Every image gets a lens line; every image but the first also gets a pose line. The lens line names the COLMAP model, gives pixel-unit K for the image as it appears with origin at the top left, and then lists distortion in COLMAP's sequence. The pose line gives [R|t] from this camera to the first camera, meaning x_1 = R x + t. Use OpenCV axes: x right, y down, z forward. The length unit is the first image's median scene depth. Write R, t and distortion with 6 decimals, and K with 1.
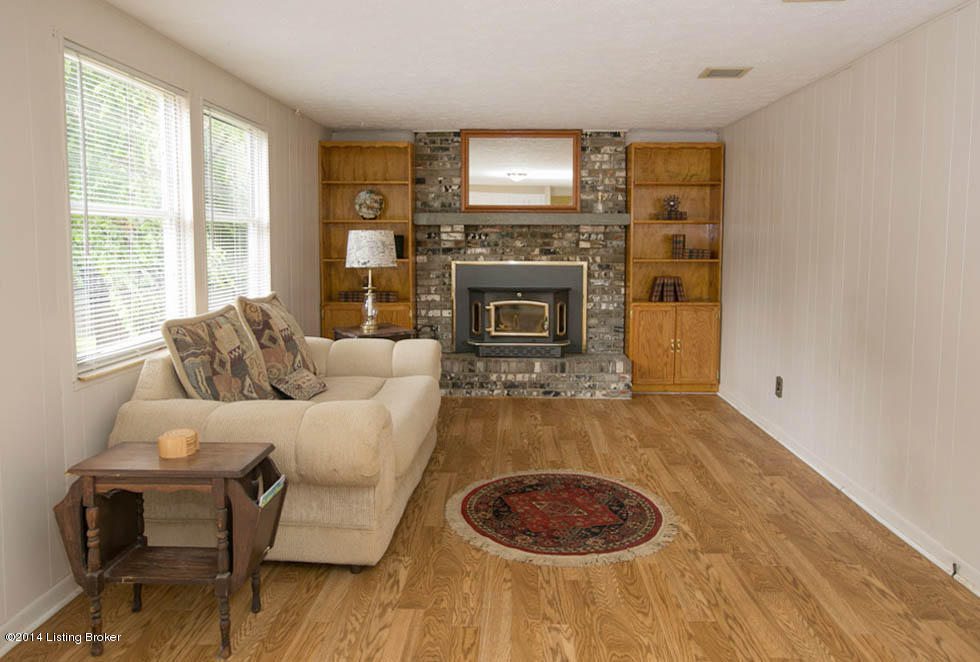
lens RADIAL K [[642.2, 0, 490.5], [0, 642.2, 331.5], [0, 0, 1]] dist [-0.043970, -0.000656]
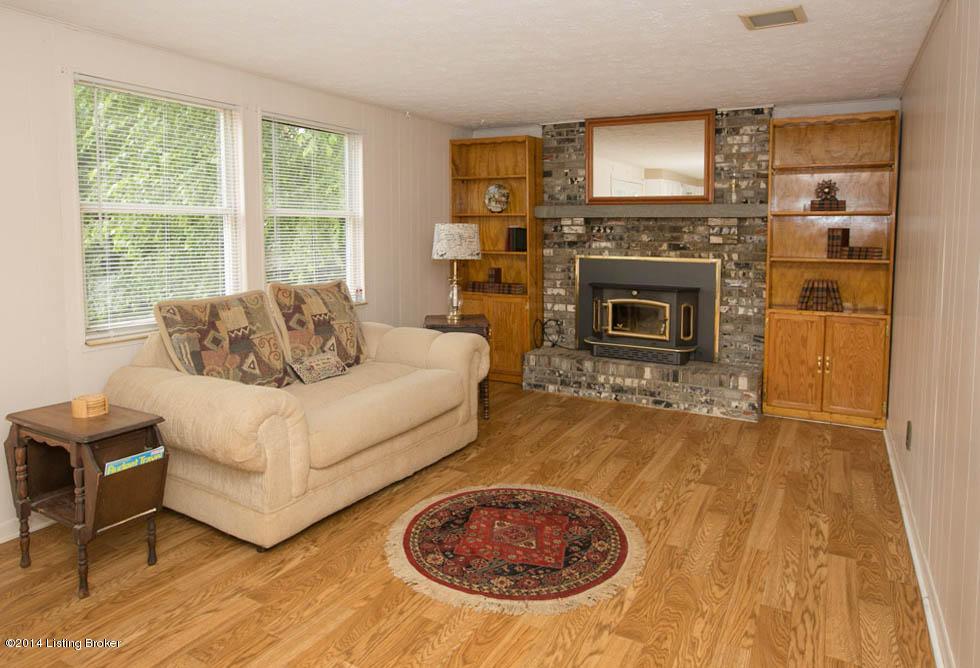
lens RADIAL K [[608.0, 0, 493.3], [0, 608.0, 308.4], [0, 0, 1]] dist [-0.035960, 0.009021]
pose [[0.893379, 0.060422, -0.445223, 0.259622], [-0.067707, 0.997705, -0.000459, -0.021144], [0.444173, 0.030555, 0.895420, 0.130033]]
